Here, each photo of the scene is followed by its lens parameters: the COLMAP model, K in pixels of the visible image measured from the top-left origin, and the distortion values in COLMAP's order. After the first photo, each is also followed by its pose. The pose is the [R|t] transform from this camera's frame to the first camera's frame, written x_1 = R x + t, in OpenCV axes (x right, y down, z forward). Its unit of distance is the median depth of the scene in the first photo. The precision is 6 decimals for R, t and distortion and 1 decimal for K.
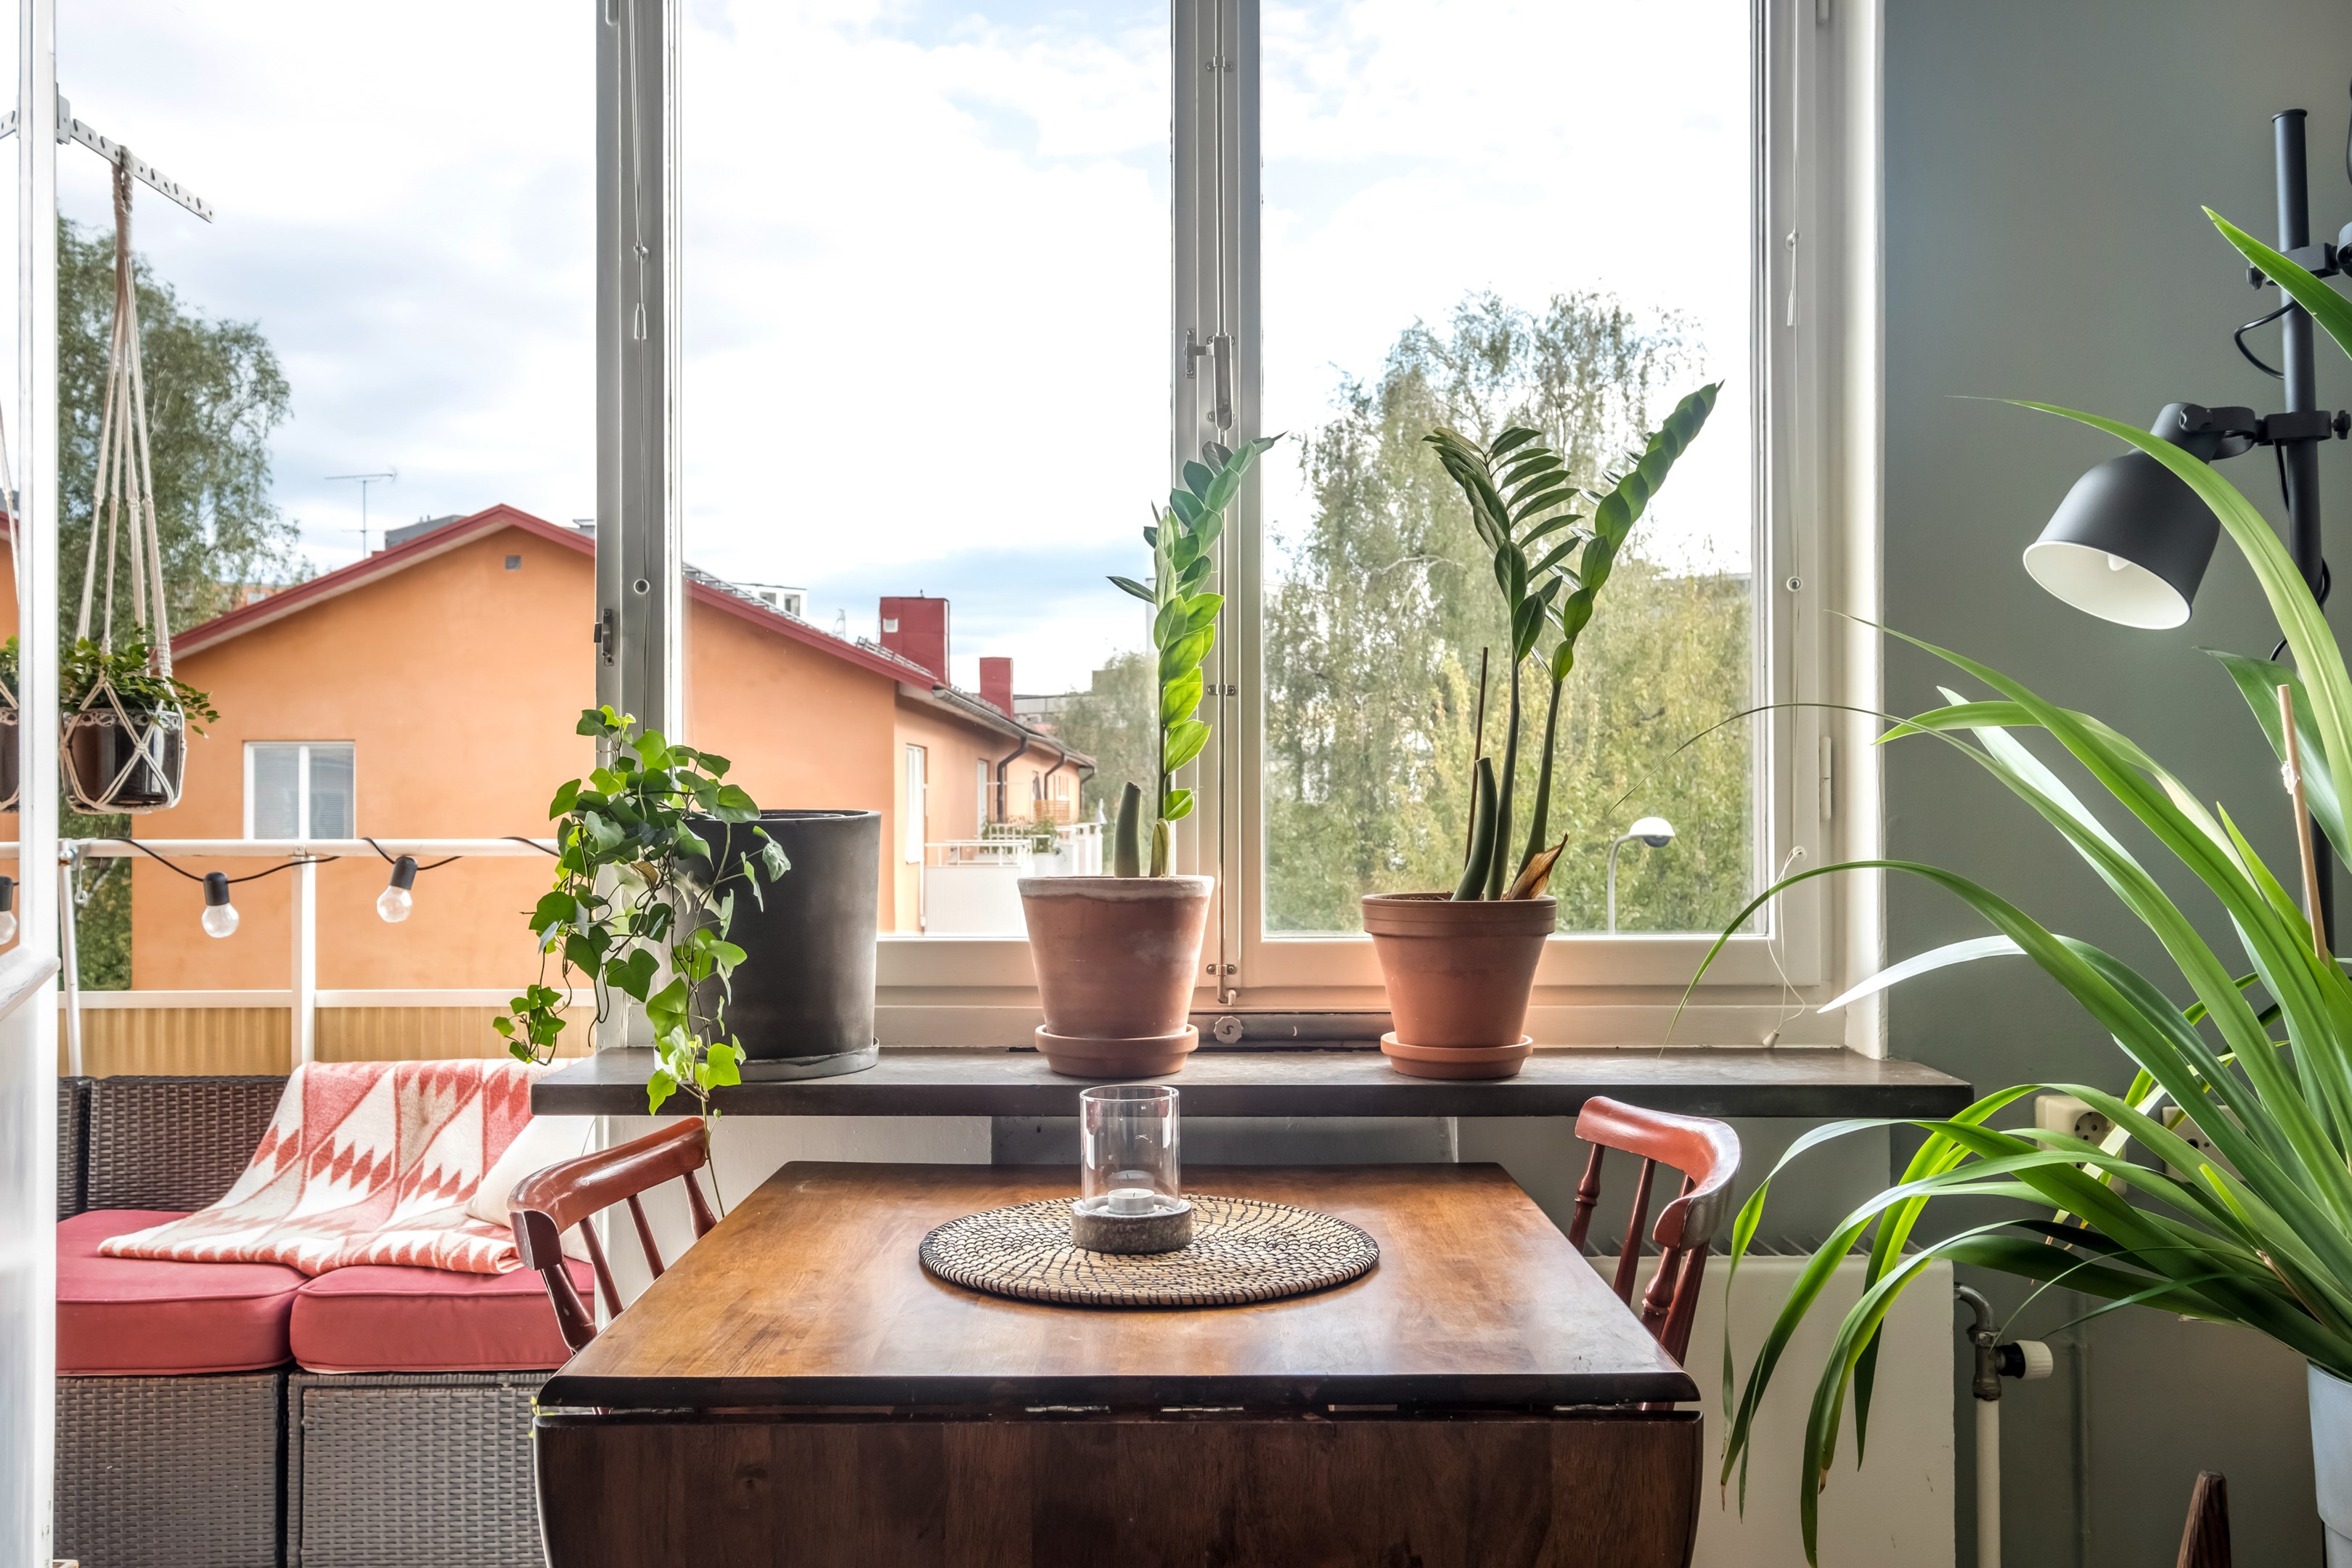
lens RADIAL K [[1959.2, 0, 1169.4], [0, 1959.2, 785.2], [0, 0, 1]] dist [0.001055, 0.035571]
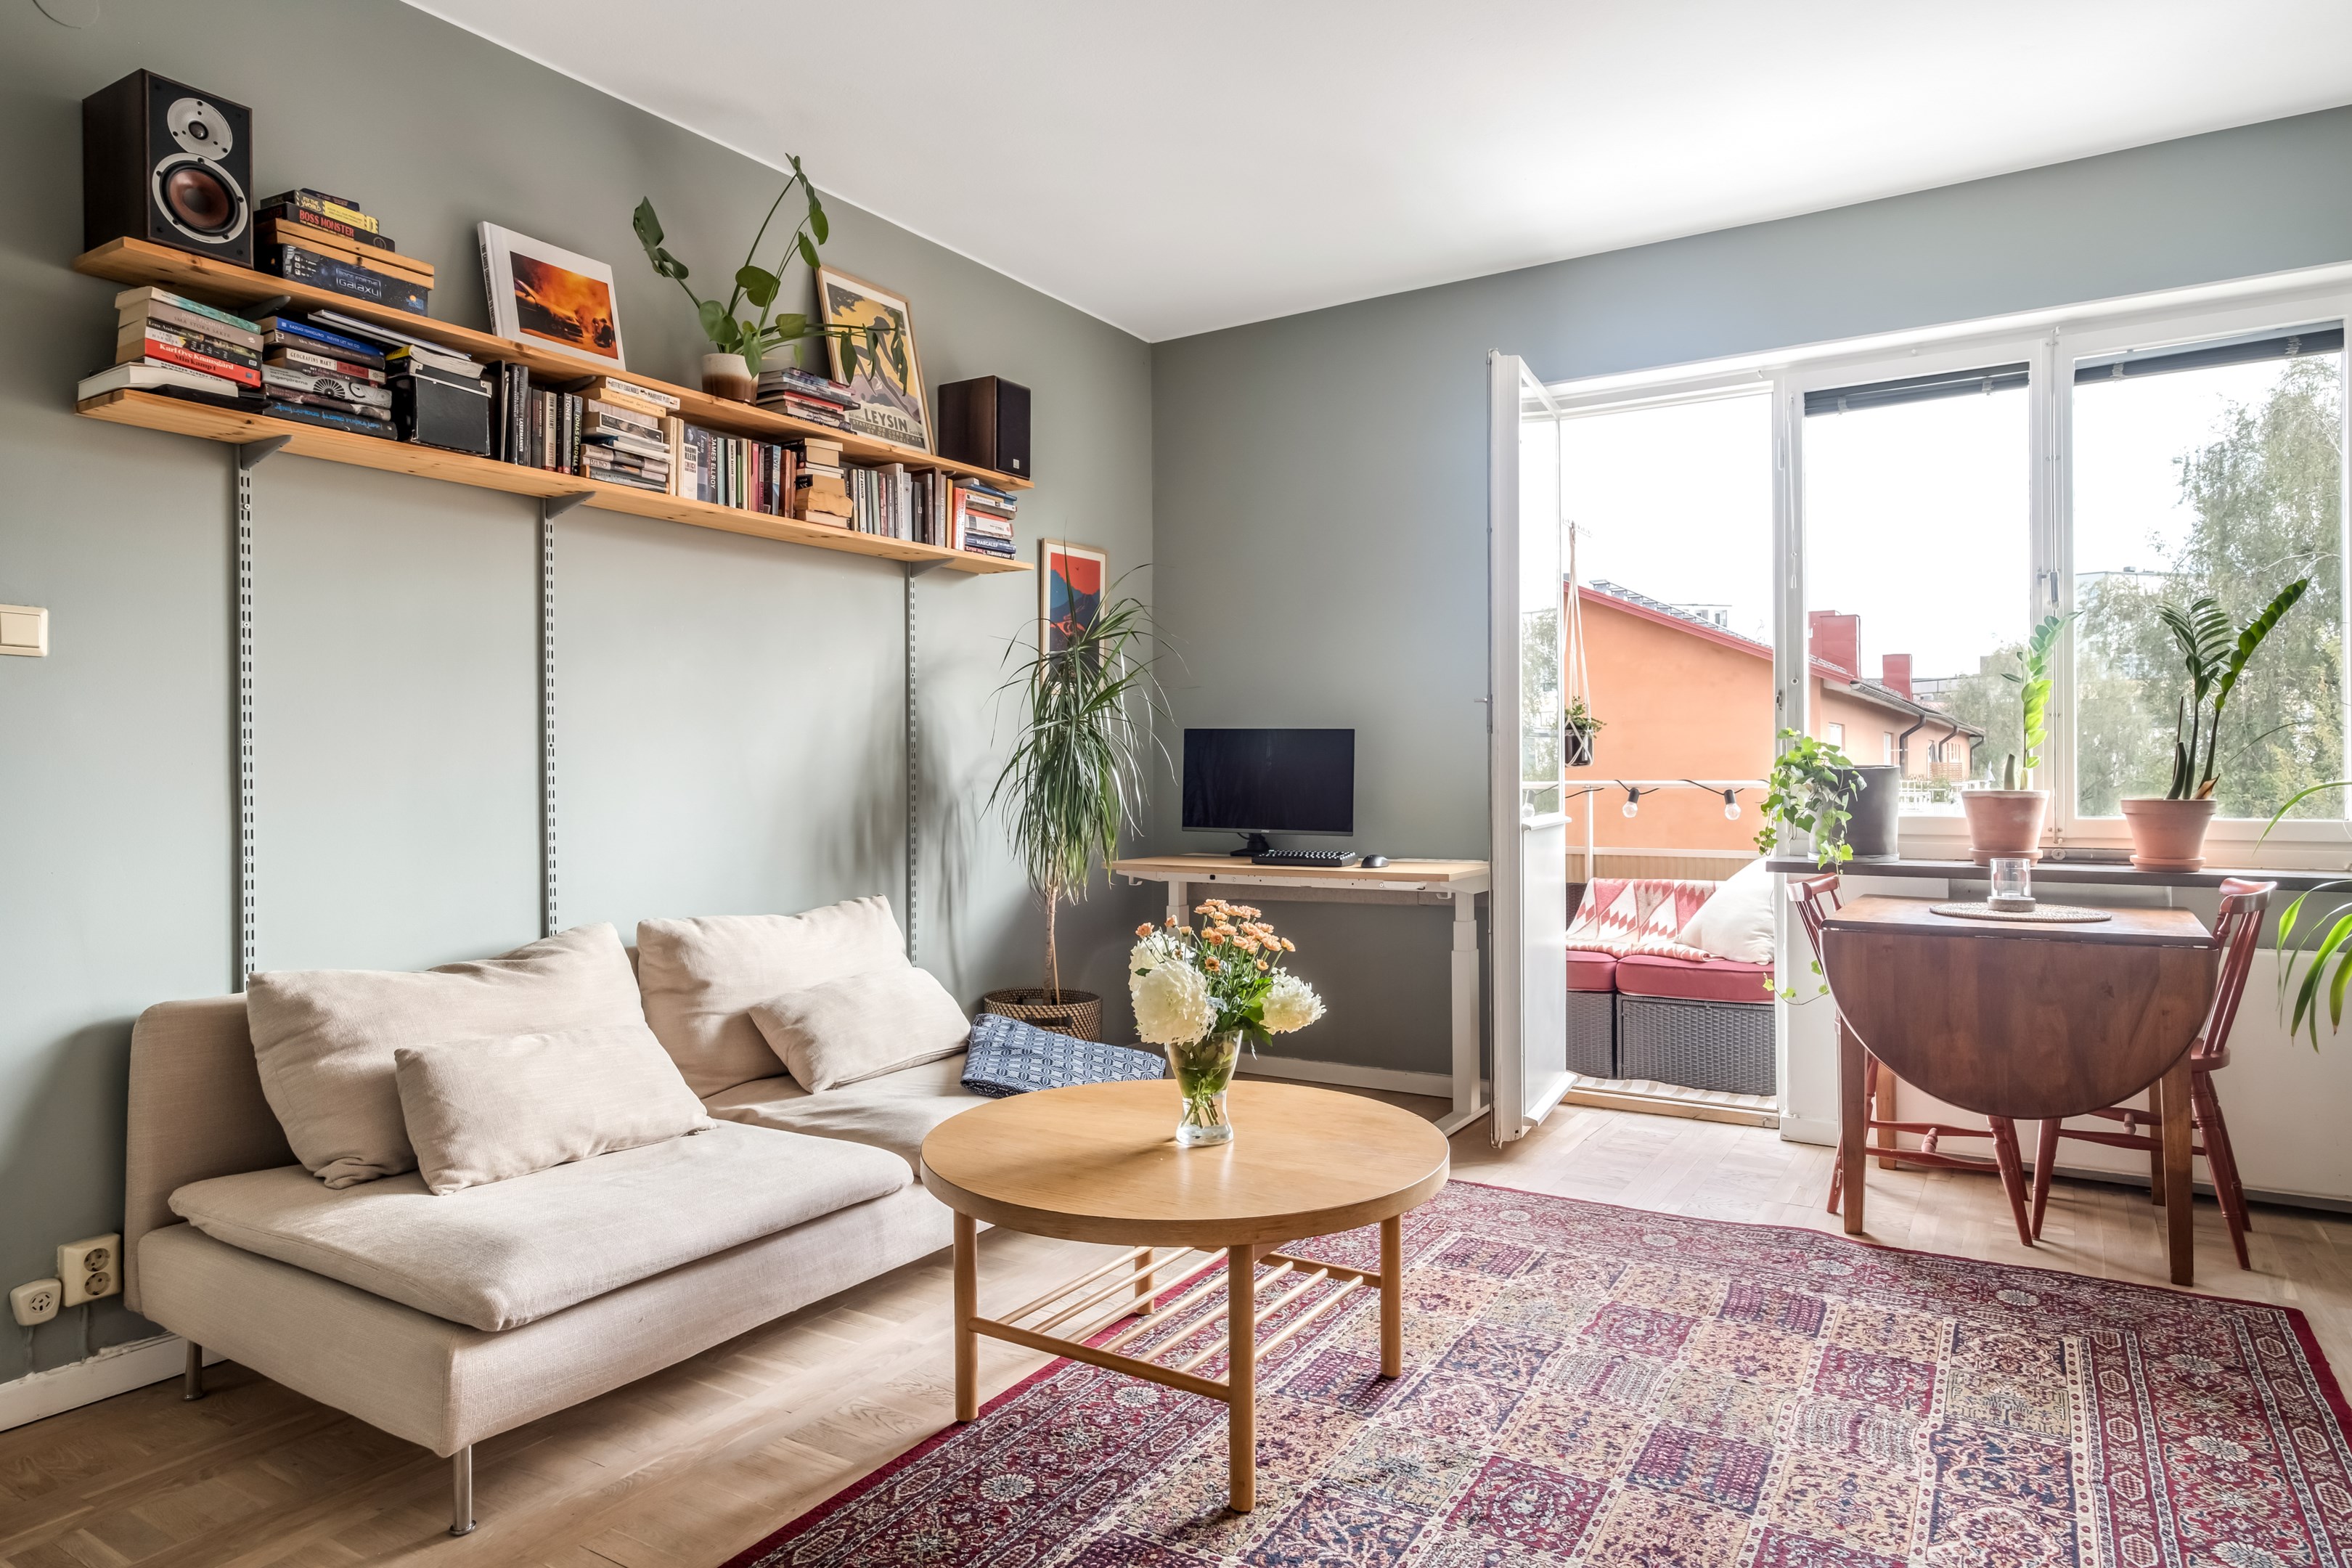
lens RADIAL K [[1400.8, 0, 1161.4], [0, 1400.8, 770.2], [0, 0, 1]] dist [0.000794, 0.003375]
pose [[0.842767, -0.003399, -0.538268, 0.018534], [0.009699, 0.999914, 0.008872, -0.004094], [0.538192, -0.012698, 0.842727, -0.689609]]
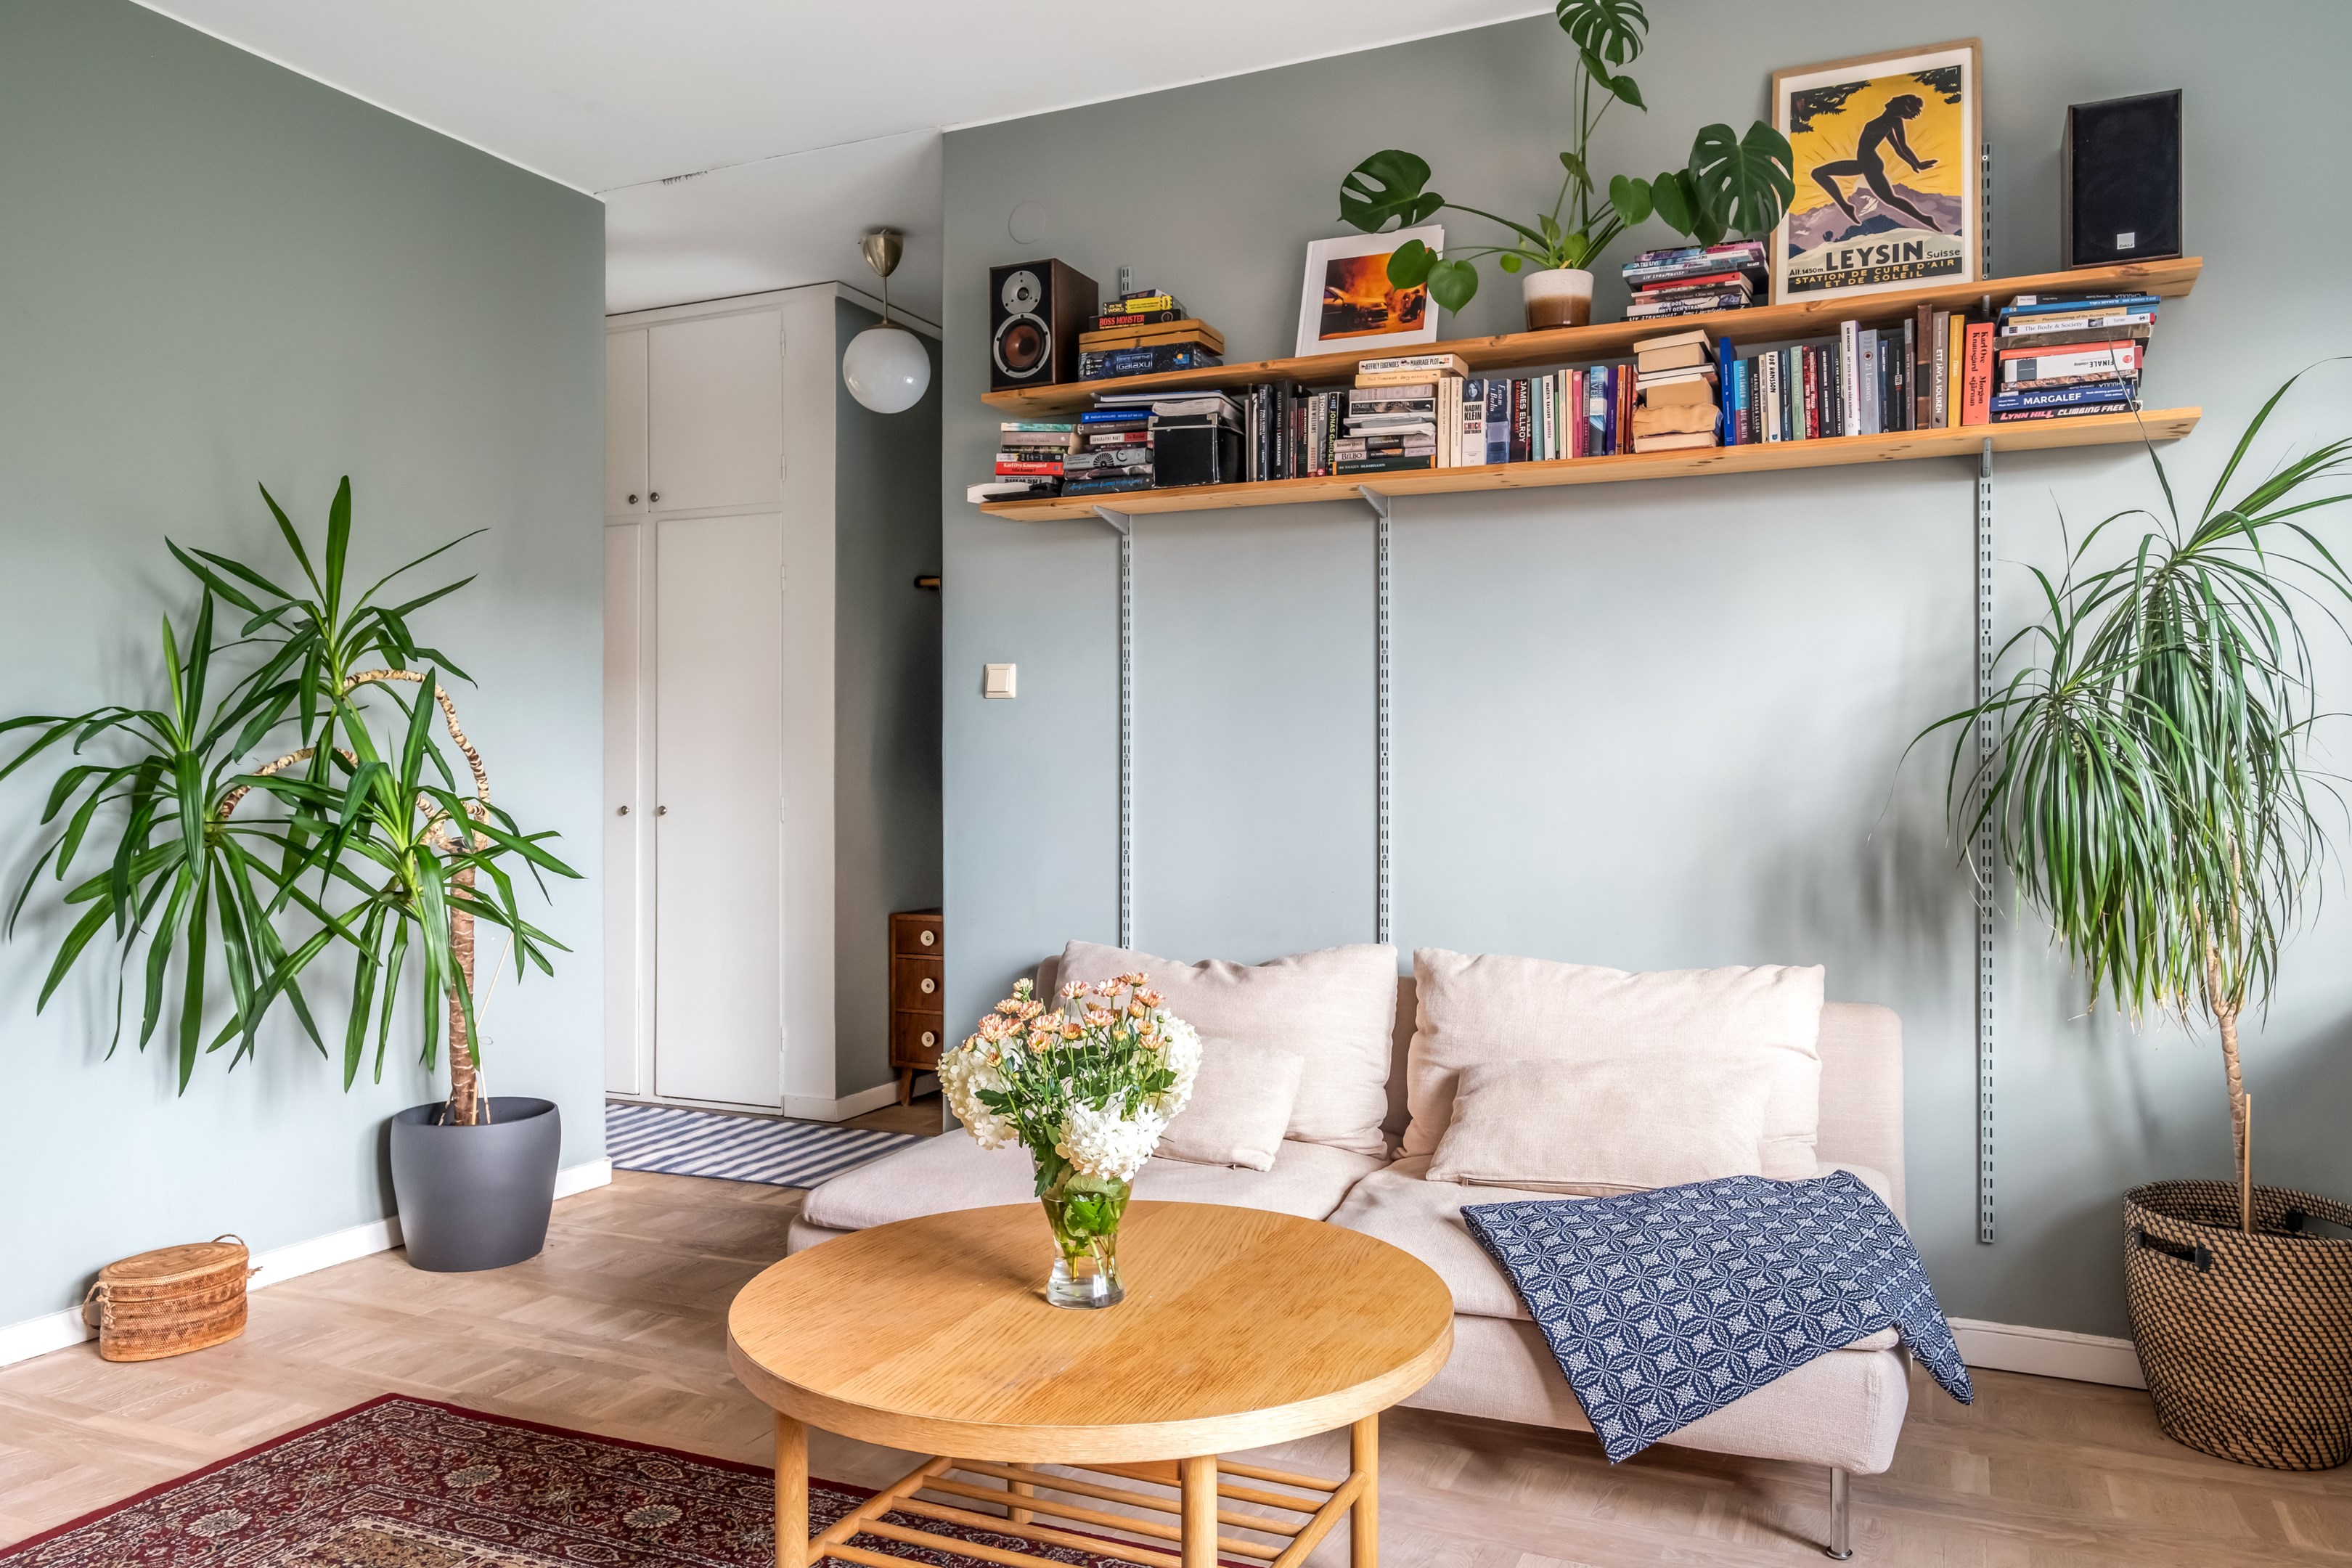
lens RADIAL K [[1670.3, 0, 1171.0], [0, 1670.3, 770.8], [0, 0, 1]] dist [-0.000881, 0.000974]
pose [[-0.414074, -0.001181, -0.910242, 0.203145], [0.009536, 0.999939, -0.005635, -0.000968], [0.910193, -0.011013, -0.414038, 0.218292]]
